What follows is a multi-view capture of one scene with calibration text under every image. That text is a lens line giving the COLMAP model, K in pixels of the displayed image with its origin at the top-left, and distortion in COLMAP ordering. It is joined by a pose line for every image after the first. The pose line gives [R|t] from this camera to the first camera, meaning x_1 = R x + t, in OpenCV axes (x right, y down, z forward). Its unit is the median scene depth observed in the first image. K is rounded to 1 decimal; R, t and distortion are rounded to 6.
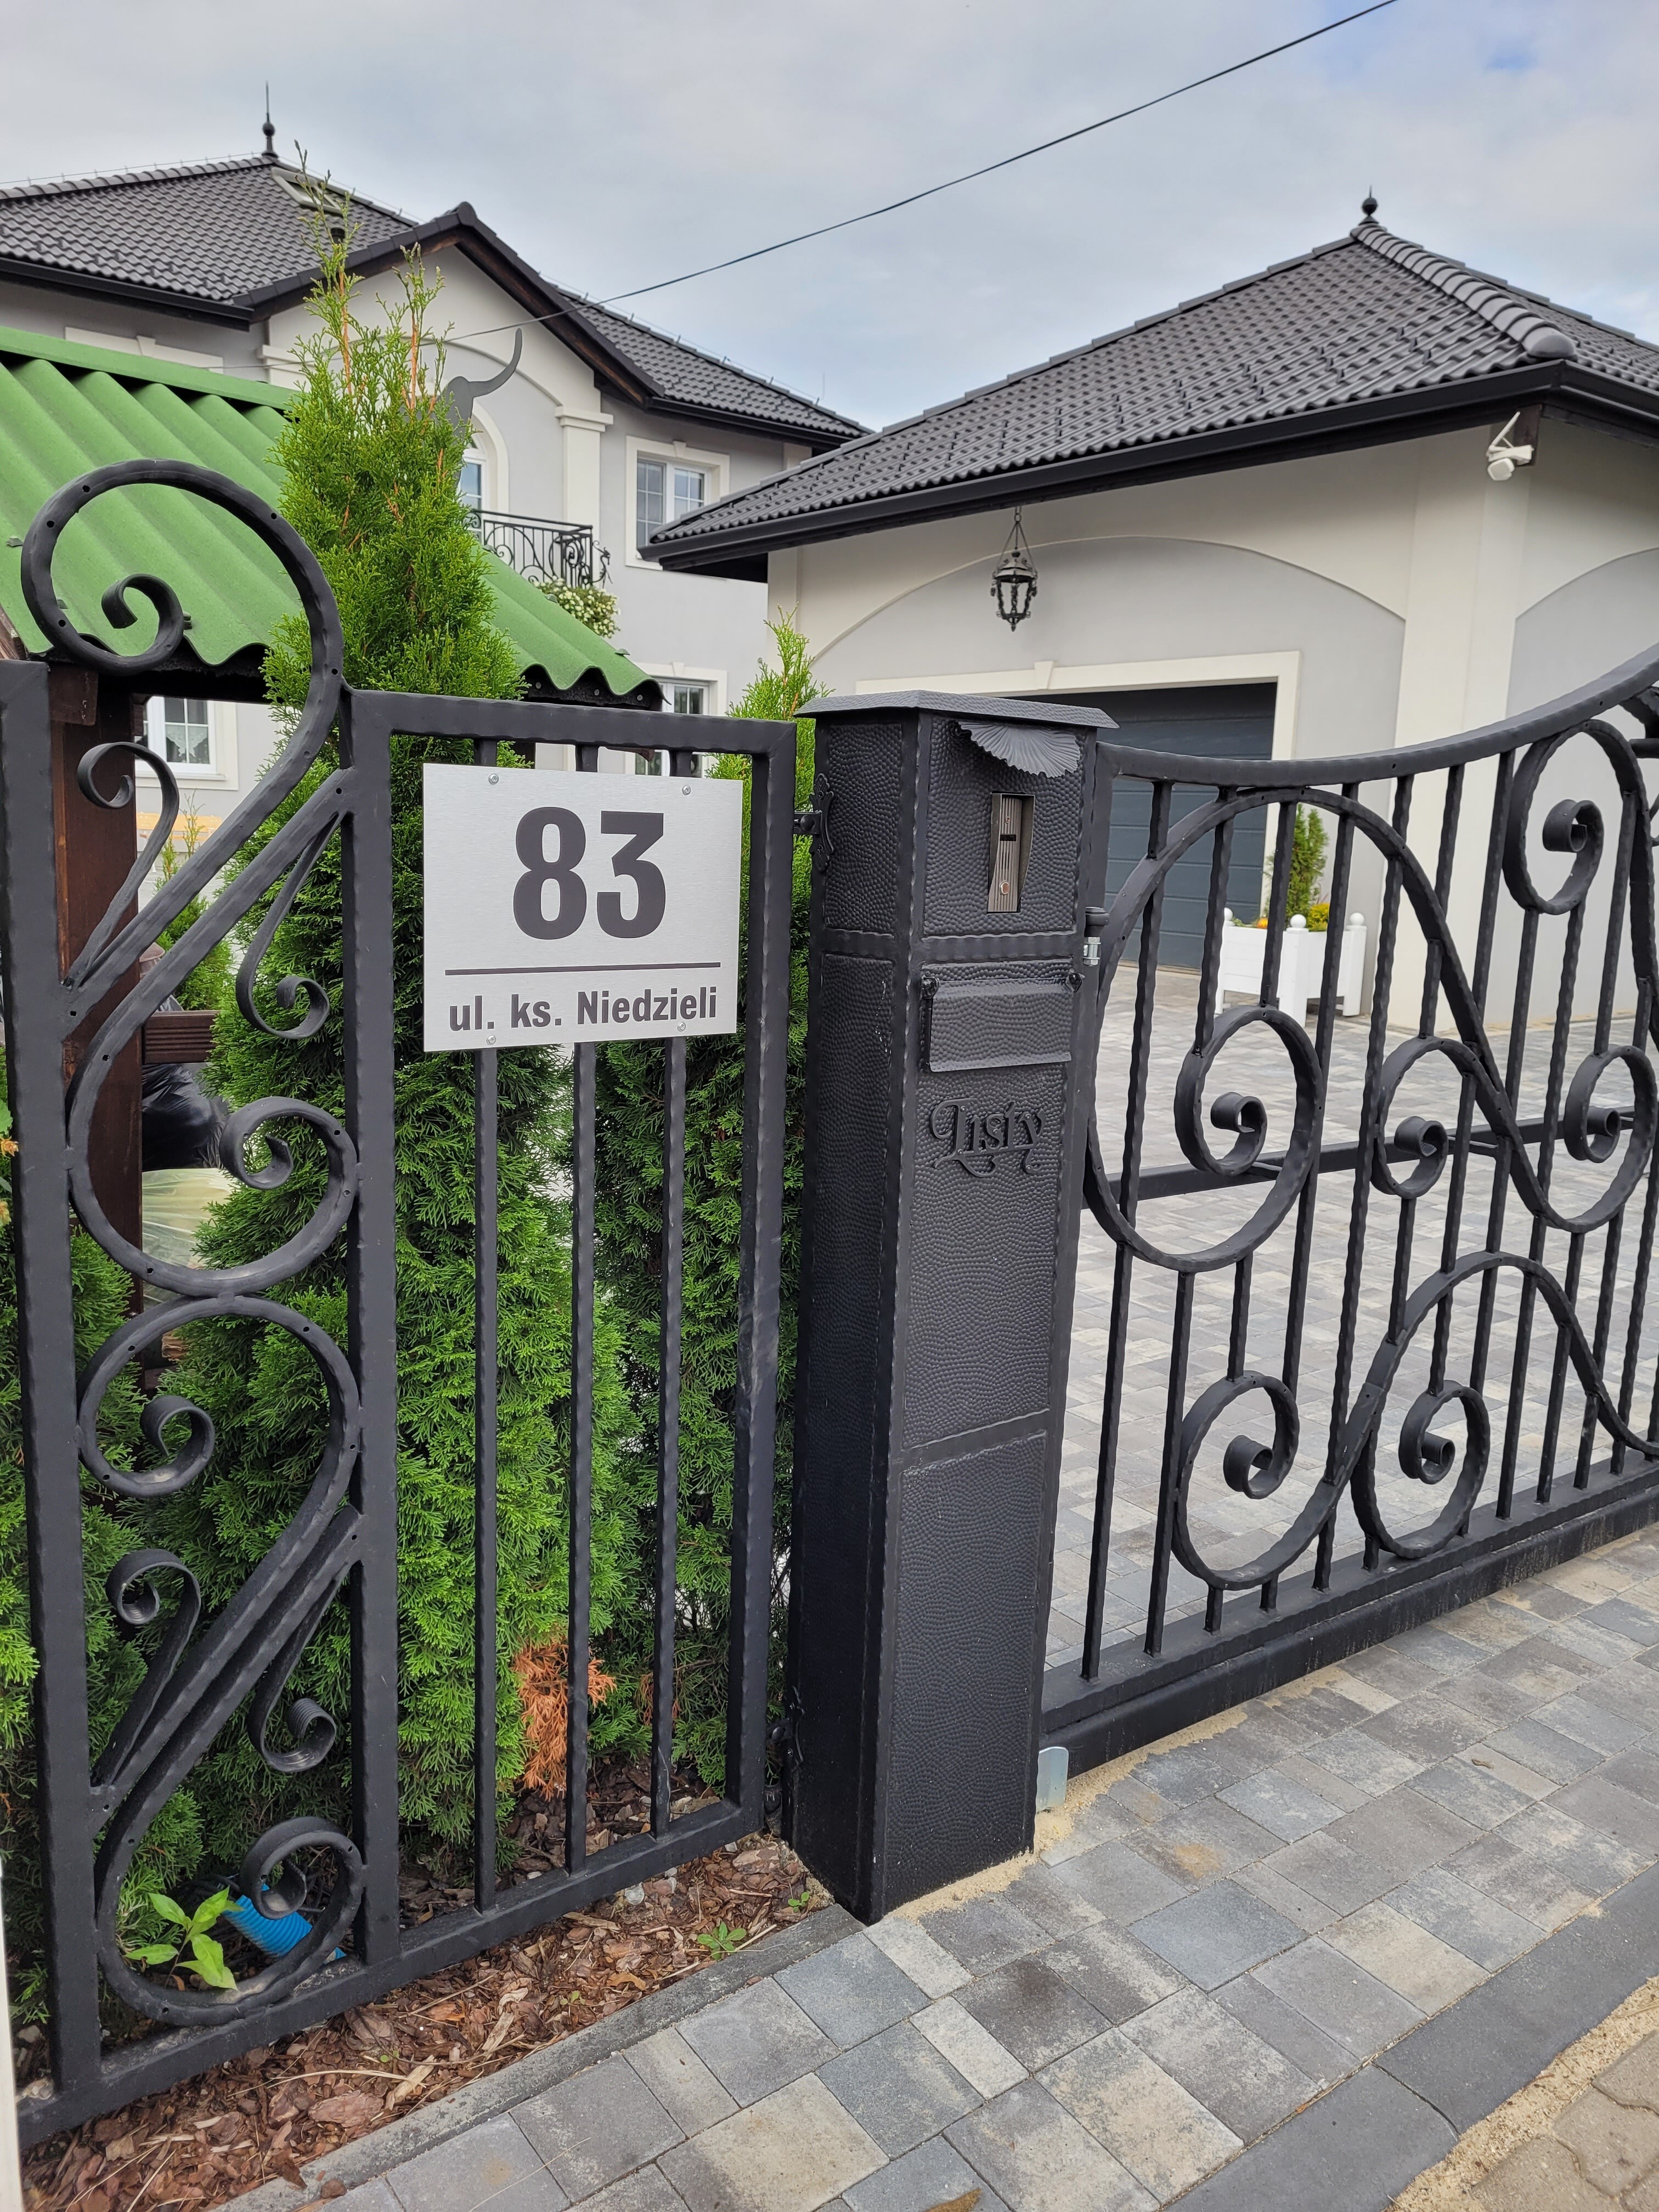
lens RADIAL K [[1654.5, 0, 832.7], [0, 1654.5, 1106.1], [0, 0, 1]] dist [0.051370, -0.051635]
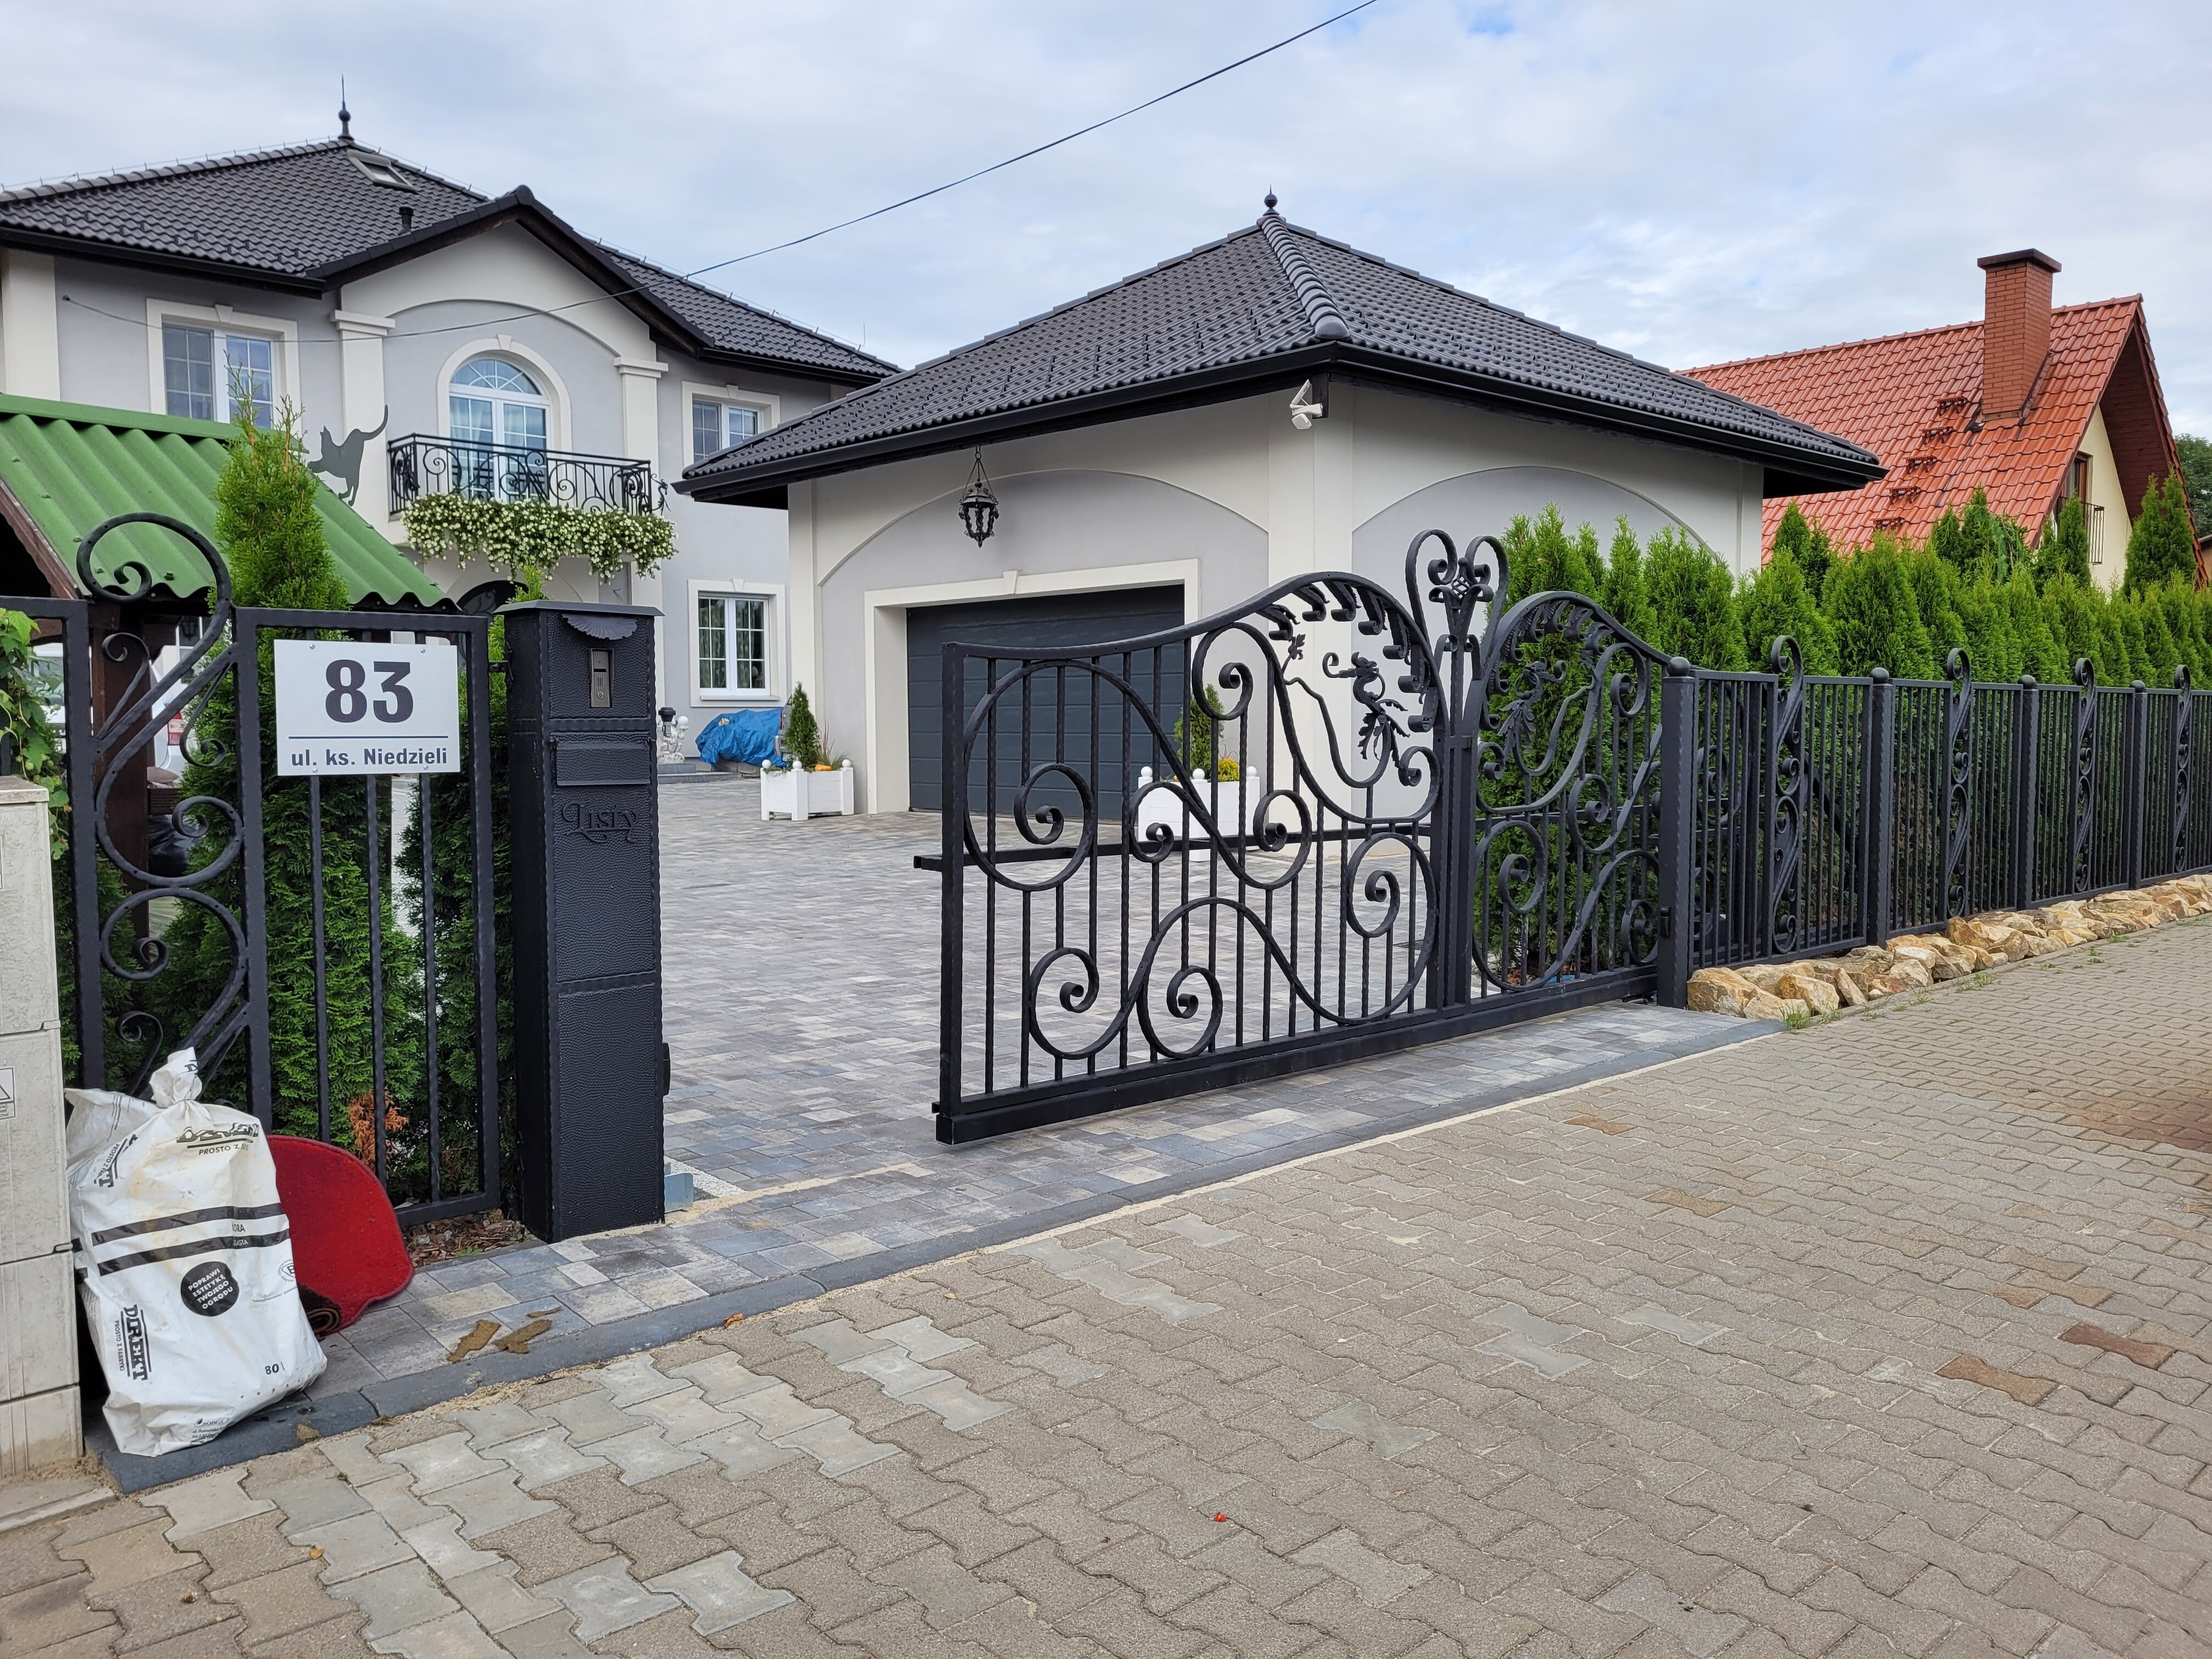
lens RADIAL K [[1654.5, 0, 1119.1], [0, 1654.5, 828.9], [0, 0, 1]] dist [0.051370, -0.051635]
pose [[0.994426, -0.043309, 0.096129, 0.073806], [0.053268, 0.993194, -0.103579, 0.037793], [-0.090989, 0.108123, 0.989965, -0.143800]]
